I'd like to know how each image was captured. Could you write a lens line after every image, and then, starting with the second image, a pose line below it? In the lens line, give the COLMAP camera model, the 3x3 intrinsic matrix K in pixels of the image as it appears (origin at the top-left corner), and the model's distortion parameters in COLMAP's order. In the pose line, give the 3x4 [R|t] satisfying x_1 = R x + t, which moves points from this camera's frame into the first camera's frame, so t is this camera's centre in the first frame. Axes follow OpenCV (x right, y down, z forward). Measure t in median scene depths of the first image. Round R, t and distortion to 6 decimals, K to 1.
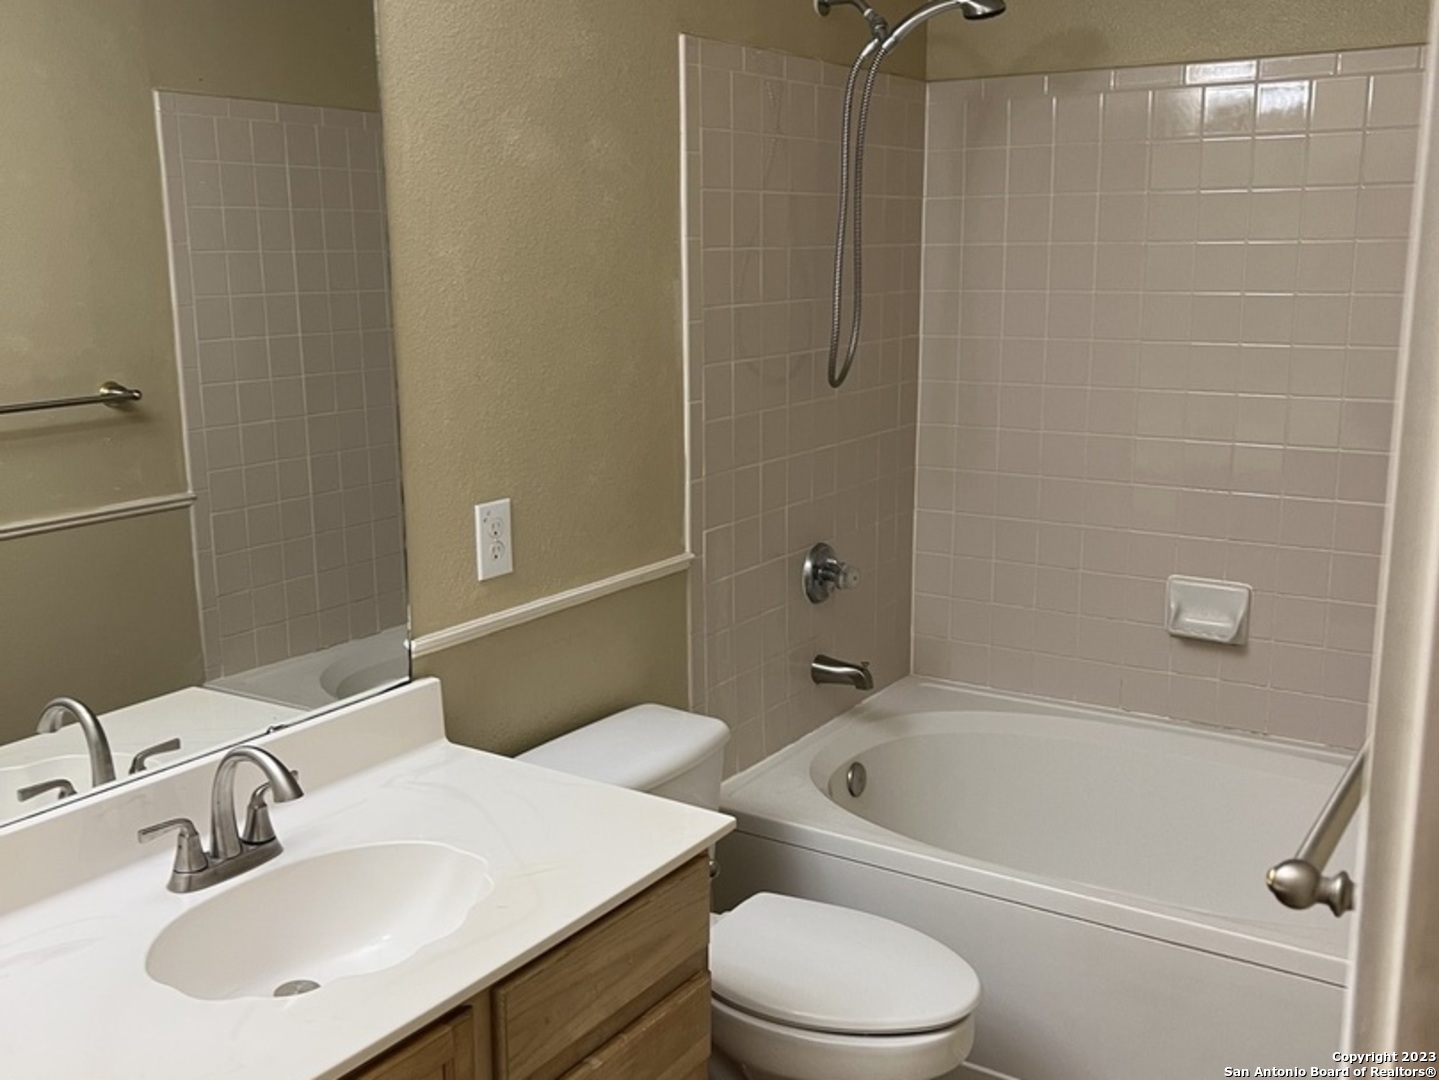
lens RADIAL K [[1439.5, 0, 702.9], [0, 1439.5, 535.4], [0, 0, 1]] dist [0.125888, -0.276332]
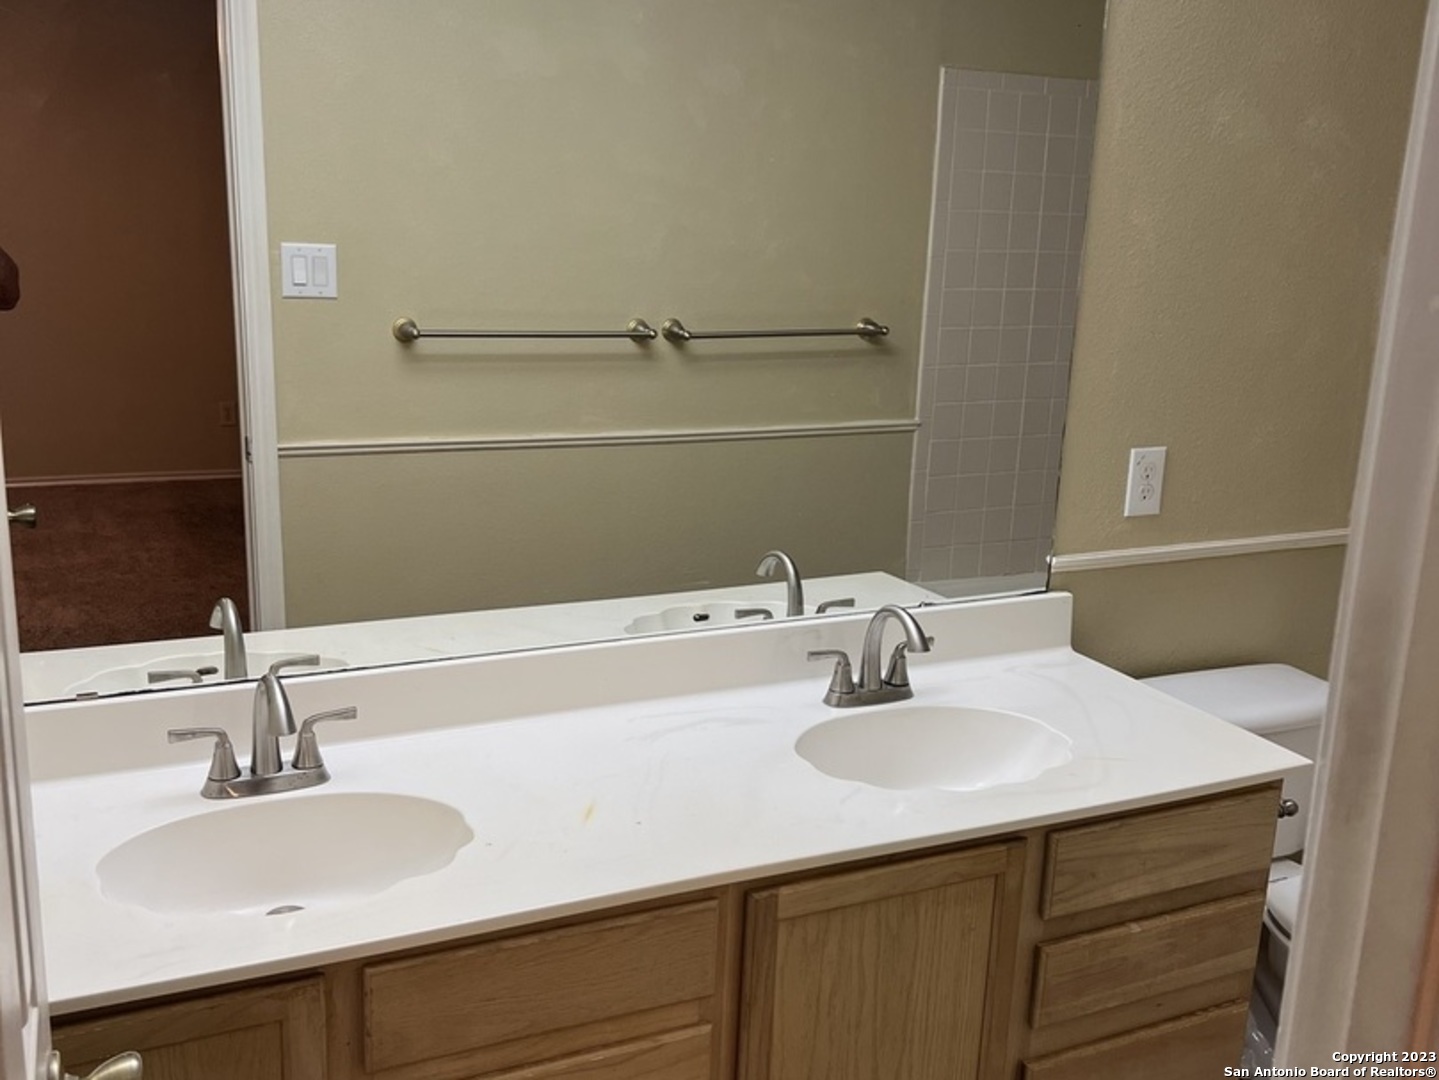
lens RADIAL K [[1439.5, 0, 702.9], [0, 1439.5, 535.4], [0, 0, 1]] dist [0.125888, -0.276332]
pose [[0.865546, 0.154623, -0.476363, 0.079925], [-0.141598, 0.987893, 0.063380, 0.016753], [0.480396, 0.012593, 0.876962, -0.113181]]
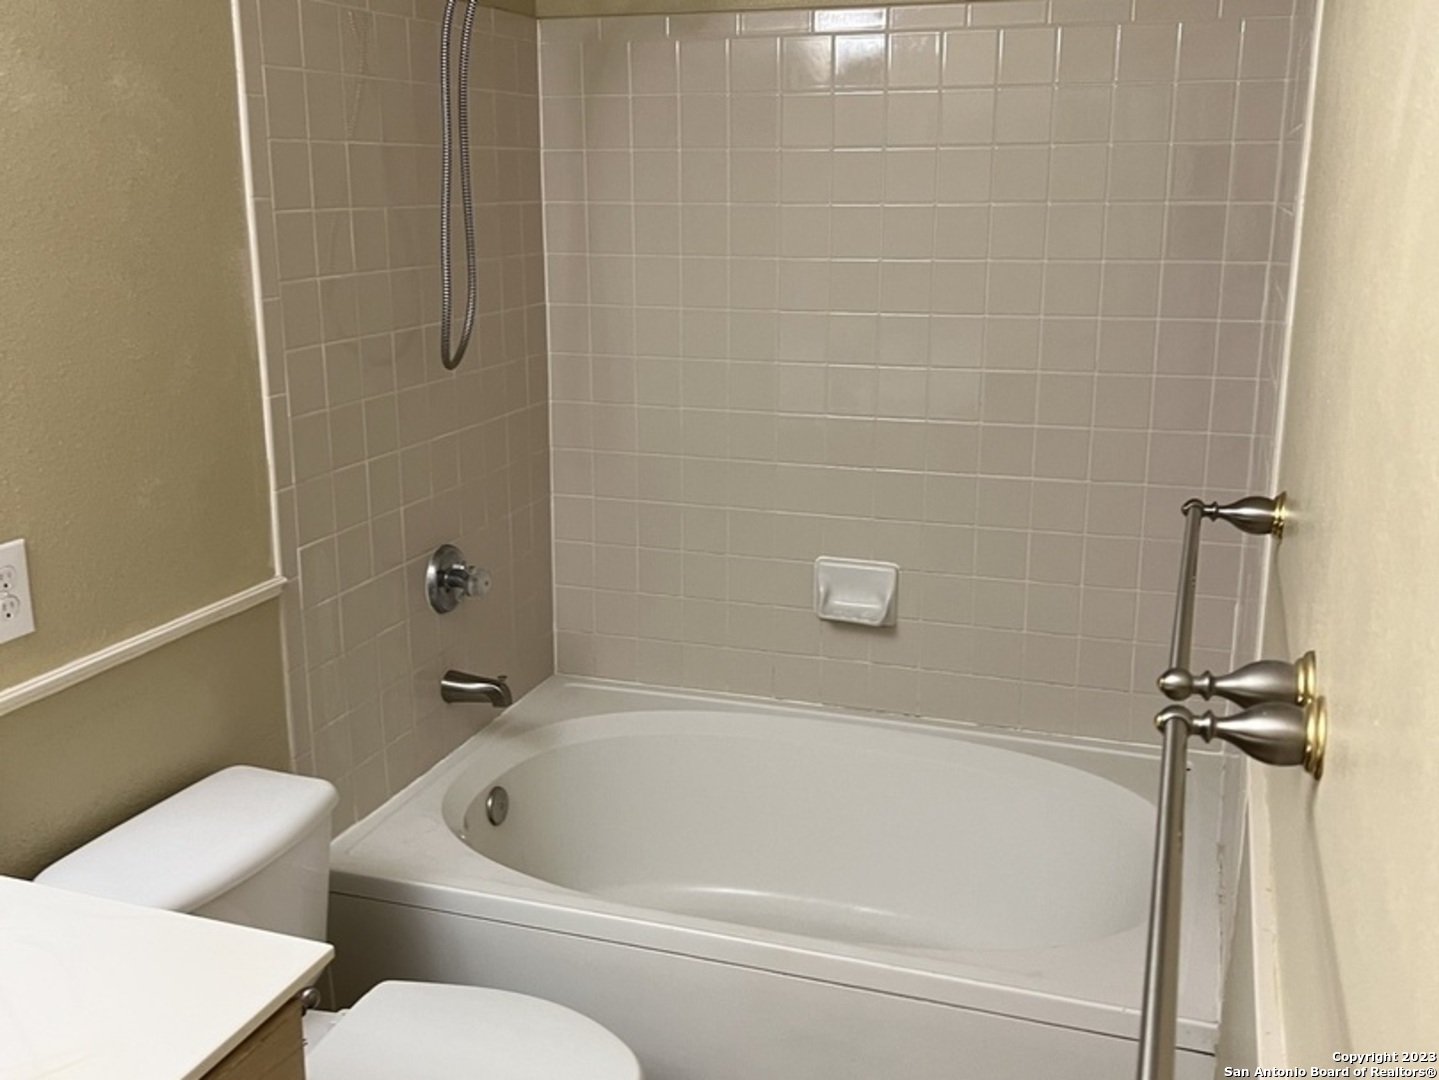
lens RADIAL K [[1439.5, 0, 702.9], [0, 1439.5, 535.4], [0, 0, 1]] dist [0.125888, -0.276332]
pose [[0.970228, -0.052342, 0.236468, 0.029449], [0.042232, 0.997972, 0.047621, -0.040289], [-0.238481, -0.036217, 0.970472, 0.118182]]
